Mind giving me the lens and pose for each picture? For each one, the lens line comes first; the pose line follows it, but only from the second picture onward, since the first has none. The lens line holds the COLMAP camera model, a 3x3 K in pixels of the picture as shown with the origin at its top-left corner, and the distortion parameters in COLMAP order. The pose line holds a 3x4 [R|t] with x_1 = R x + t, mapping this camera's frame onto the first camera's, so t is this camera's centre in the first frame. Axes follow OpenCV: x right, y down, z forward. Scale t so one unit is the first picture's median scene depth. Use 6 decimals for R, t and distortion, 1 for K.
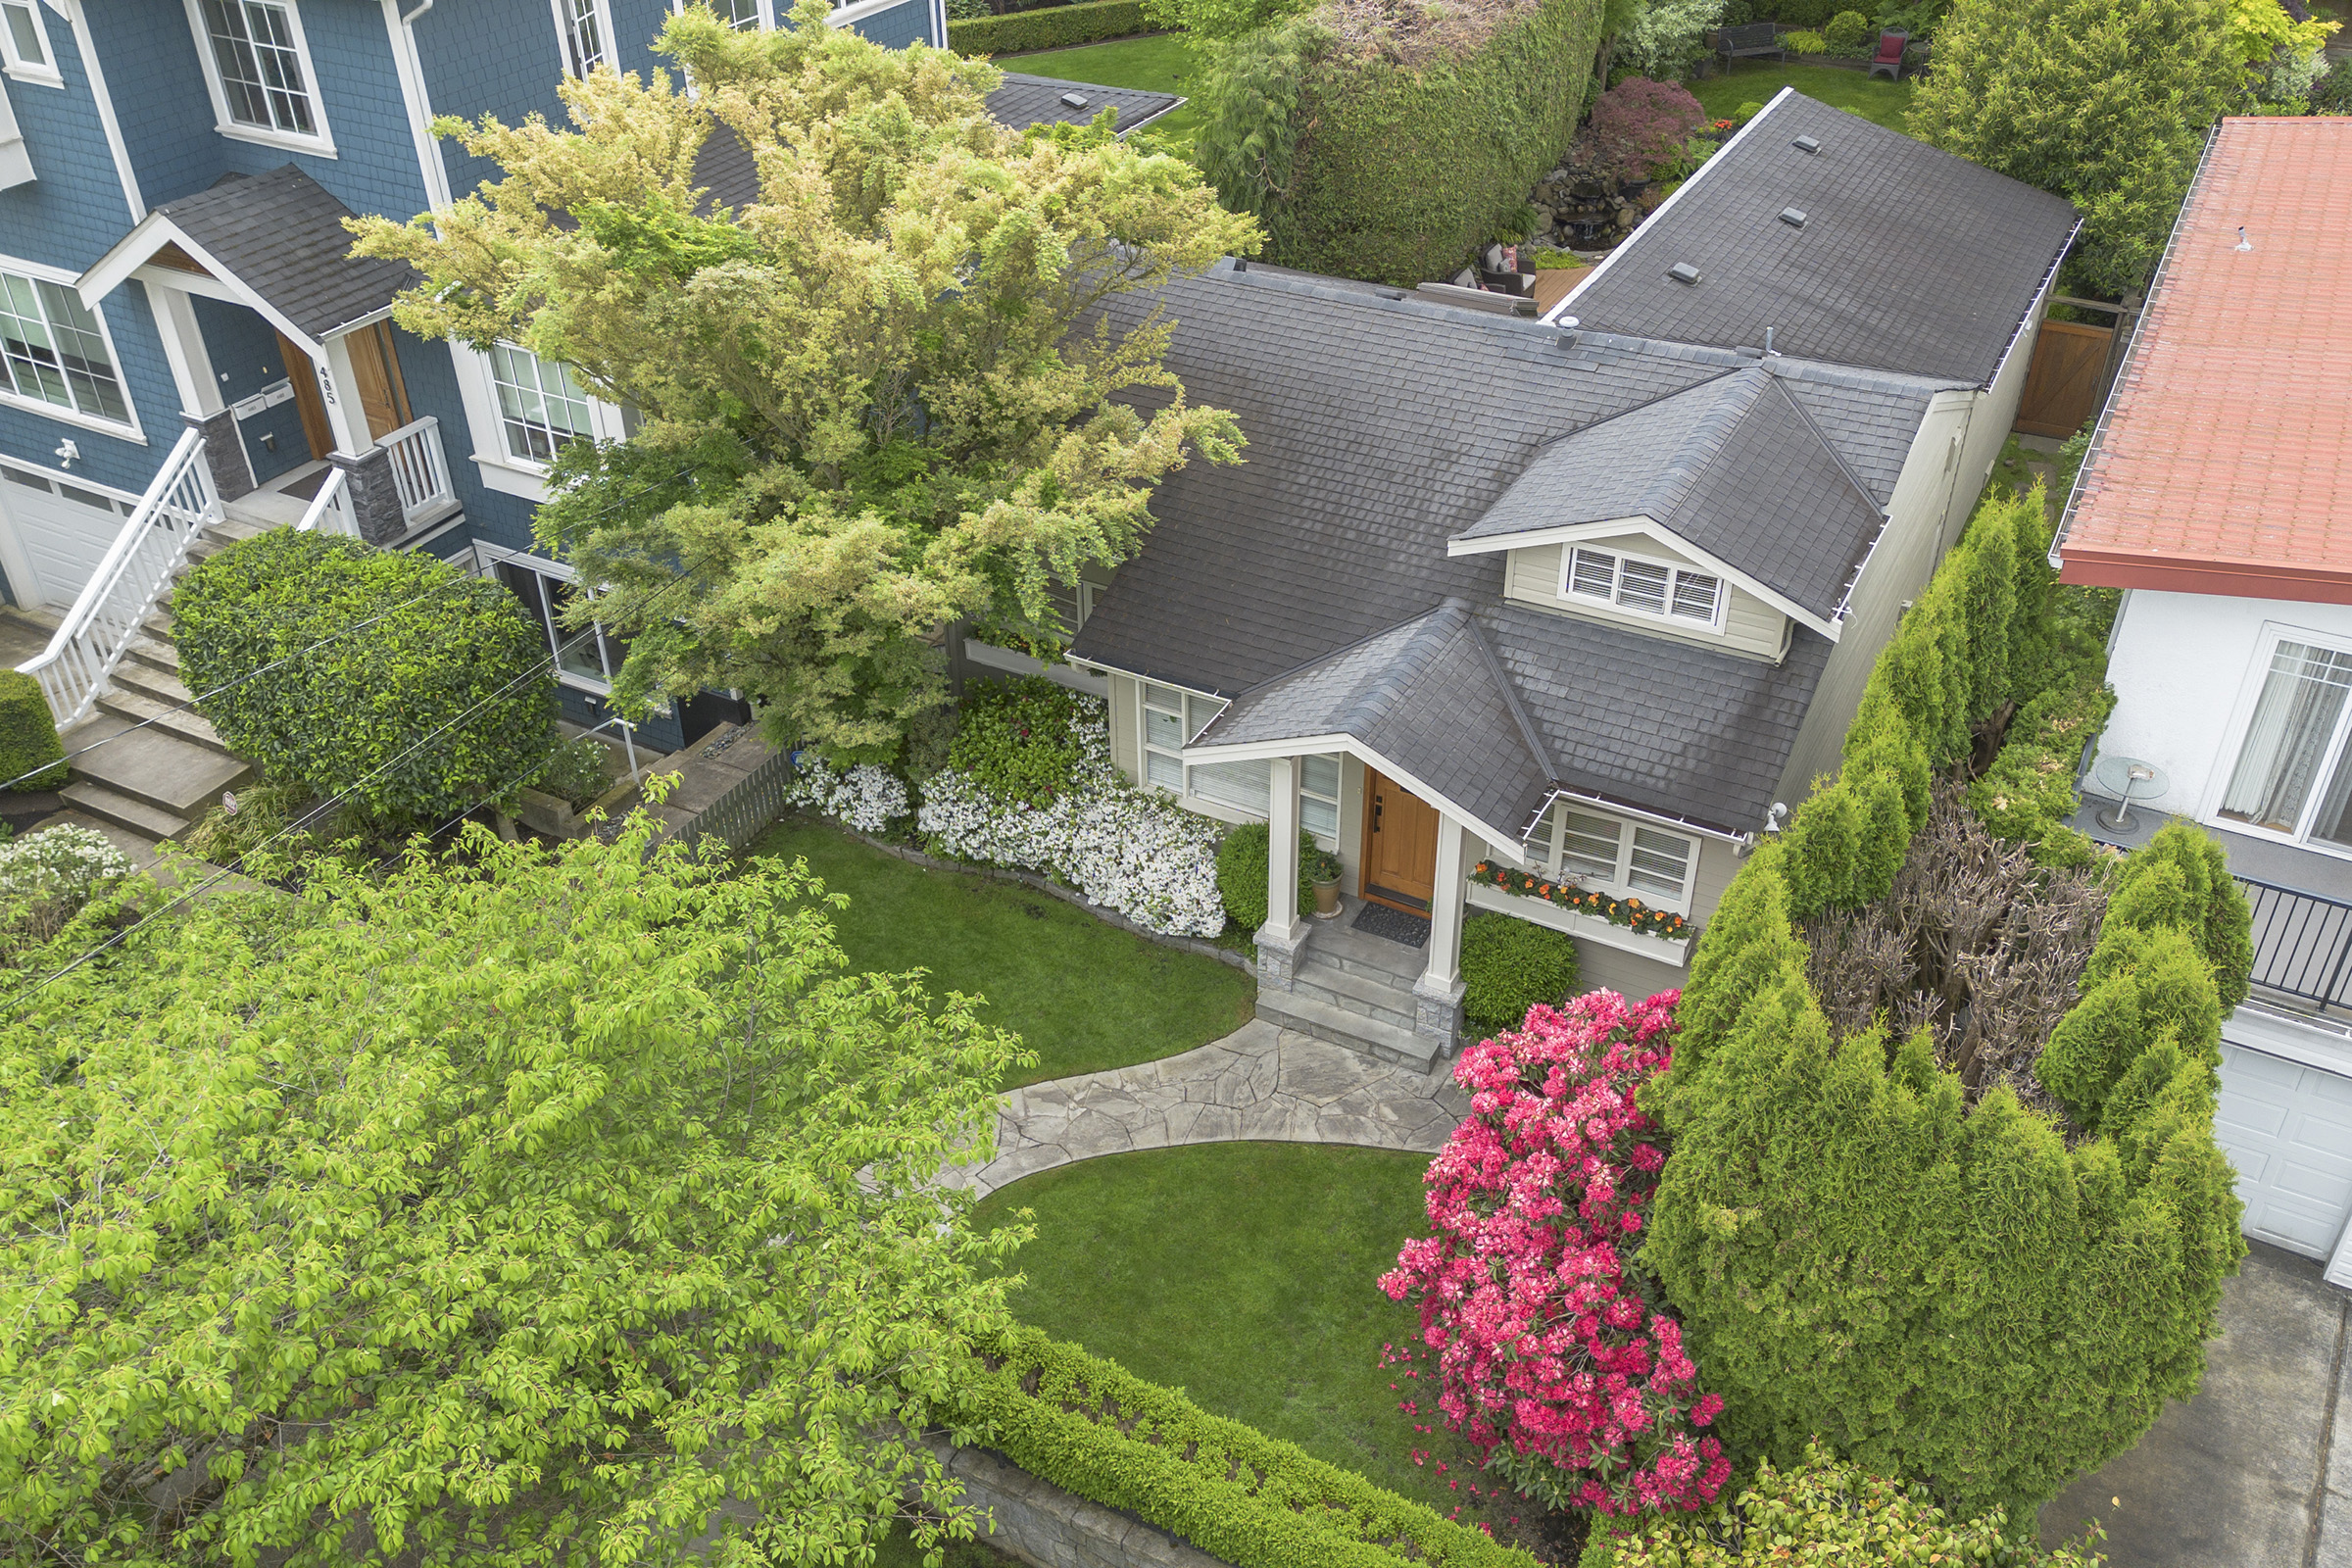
lens RADIAL K [[1963.1, 0, 1207.2], [0, 1963.1, 785.6], [0, 0, 1]] dist [0.078118, -0.058257]
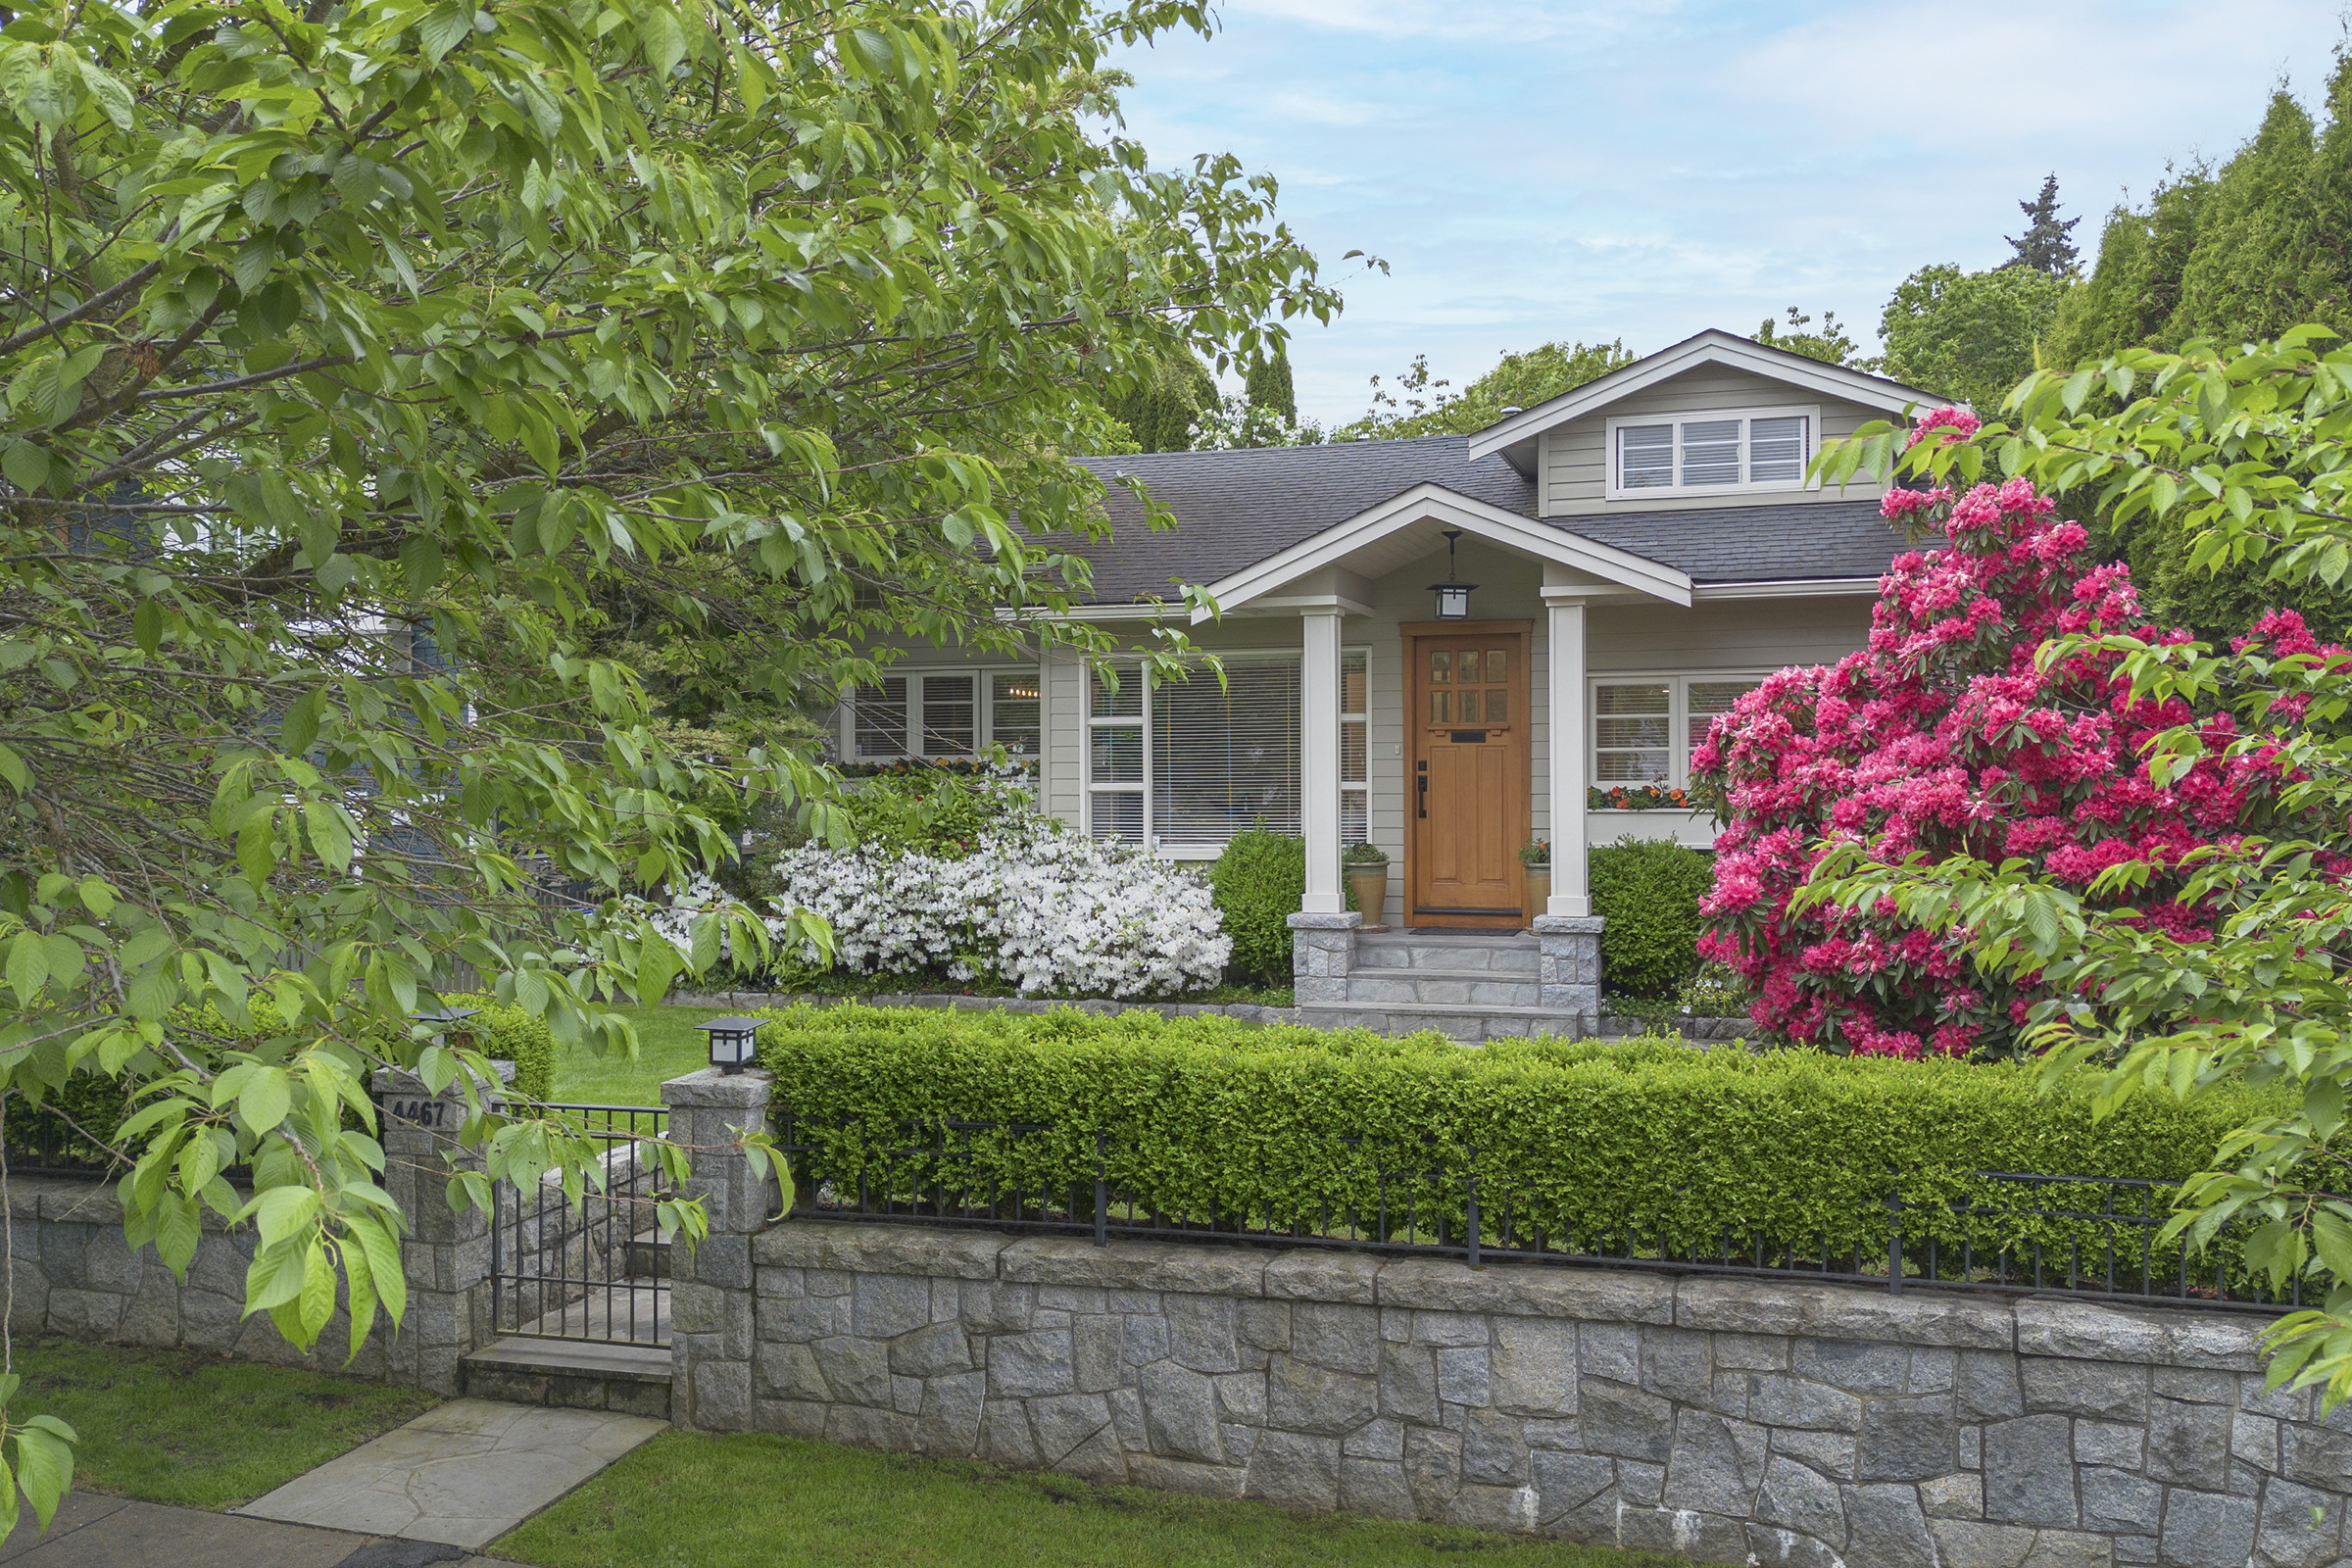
lens RADIAL K [[1967.9, 0, 1206.2], [0, 1967.9, 785.3], [0, 0, 1]] dist [0.089887, -0.100225]
pose [[0.981563, -0.002575, 0.191121, -0.138846], [0.110048, 0.825167, -0.554066, 0.422895], [-0.156280, 0.564884, 0.810236, 0.401837]]
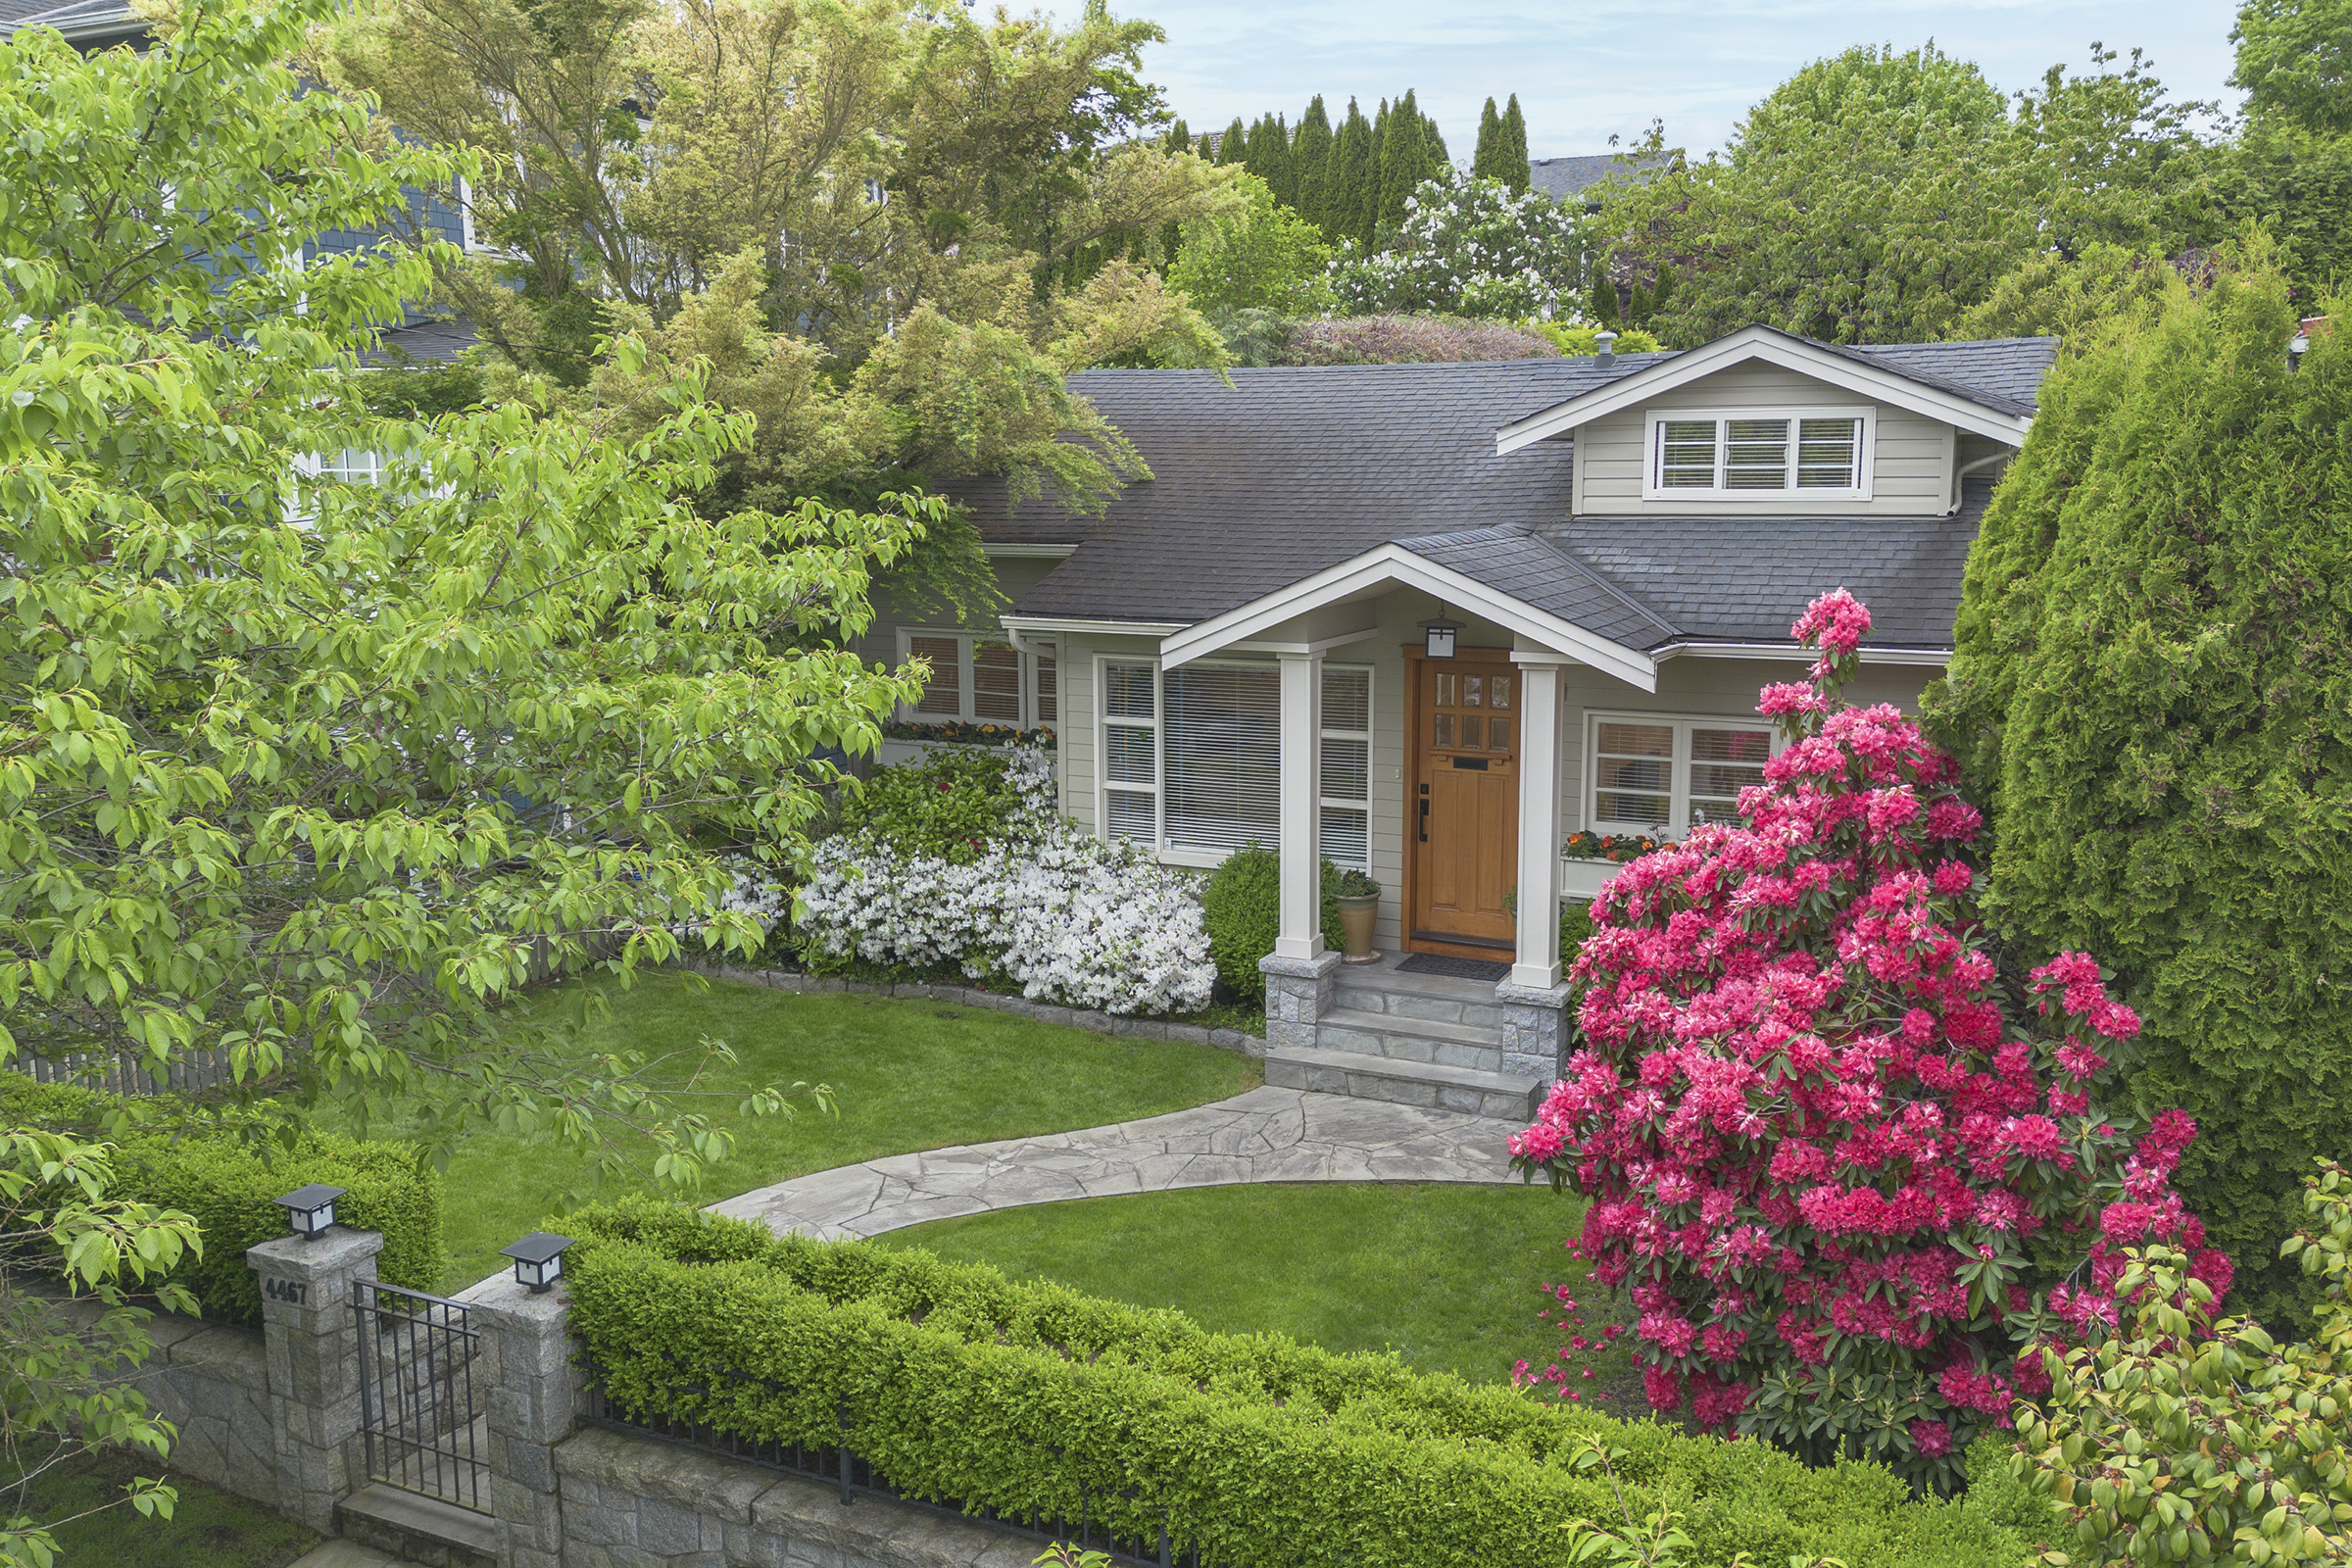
lens RADIAL K [[1967.9, 0, 1206.2], [0, 1967.9, 785.3], [0, 0, 1]] dist [0.089887, -0.100225]
pose [[0.999539, -0.004750, 0.029996, -0.016300], [0.016960, 0.906628, -0.421590, 0.314474], [-0.025192, 0.421904, 0.906290, 0.331762]]
